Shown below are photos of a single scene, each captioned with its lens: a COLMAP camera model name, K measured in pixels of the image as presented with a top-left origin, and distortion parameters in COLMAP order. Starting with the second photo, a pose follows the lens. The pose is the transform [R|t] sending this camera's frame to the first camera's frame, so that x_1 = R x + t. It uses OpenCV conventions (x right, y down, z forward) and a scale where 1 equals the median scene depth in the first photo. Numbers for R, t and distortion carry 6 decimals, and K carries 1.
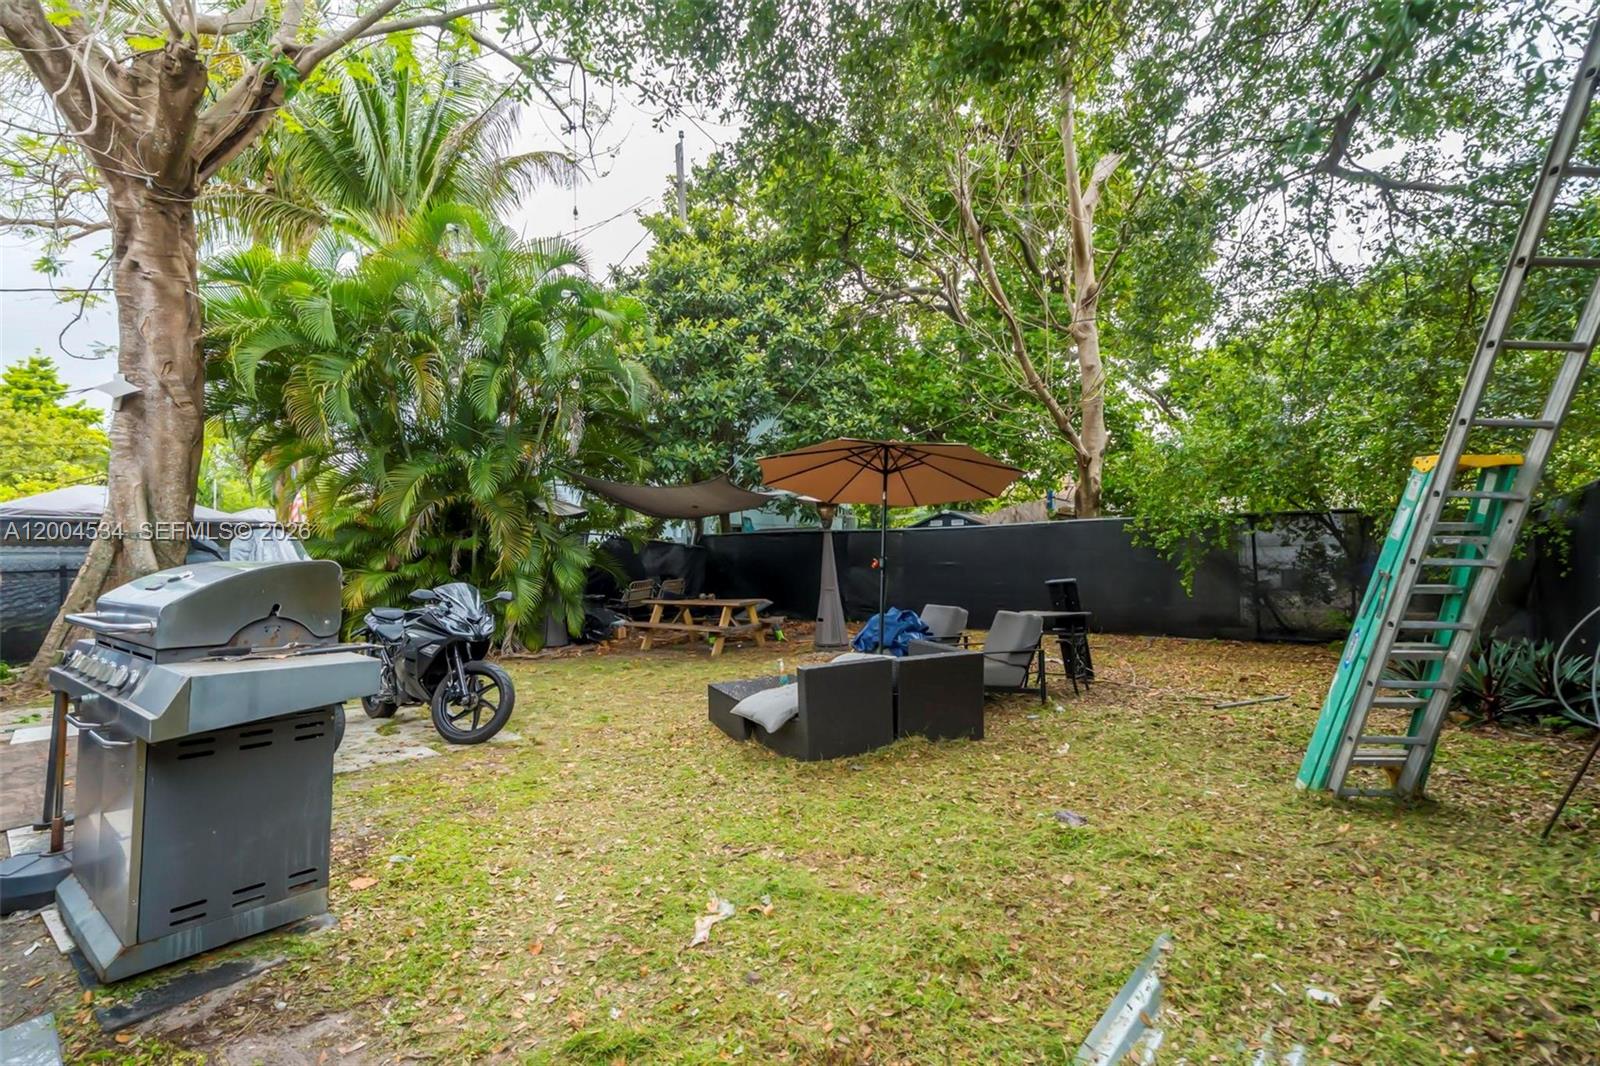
lens RADIAL K [[768.7, 0, 803.3], [0, 768.7, 514.4], [0, 0, 1]] dist [0.001813, 0.000922]
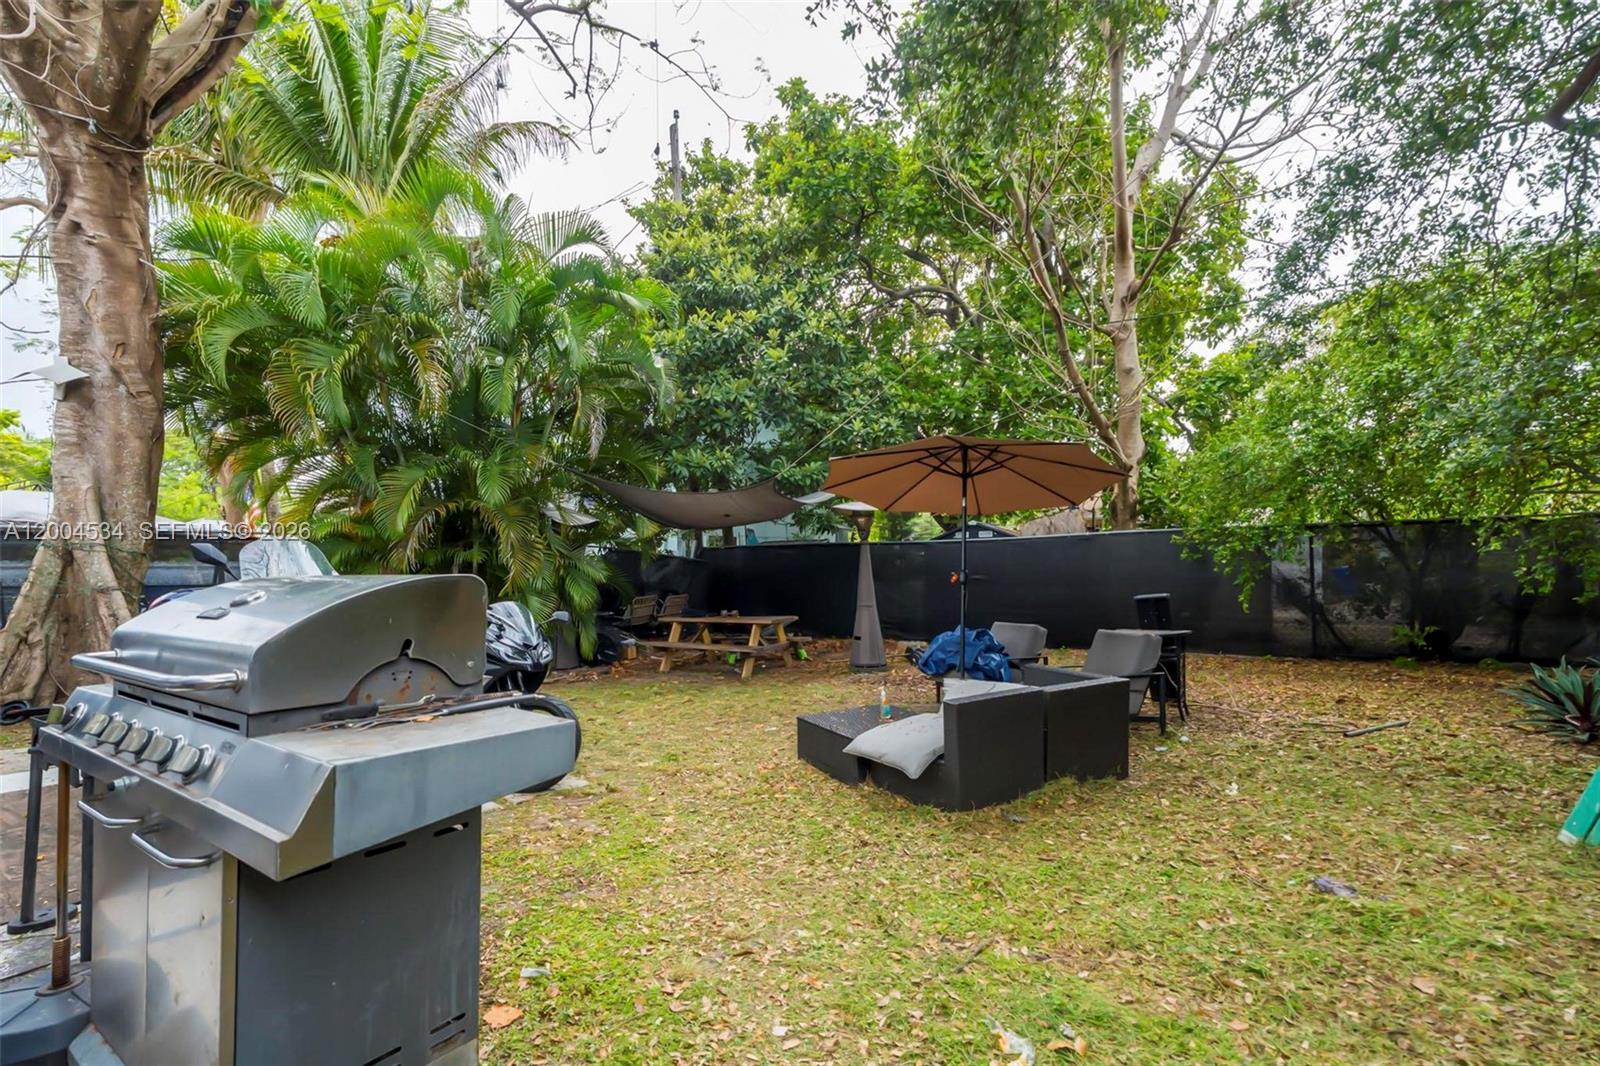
lens RADIAL K [[771.6, 0, 799.1], [0, 771.6, 556.0], [0, 0, 1]] dist [0.005523, 0.000803]
pose [[0.998761, -0.000247, 0.049757, -0.115351], [-0.001546, 0.999351, 0.035995, 0.005651], [-0.049733, -0.036028, 0.998113, 0.094680]]
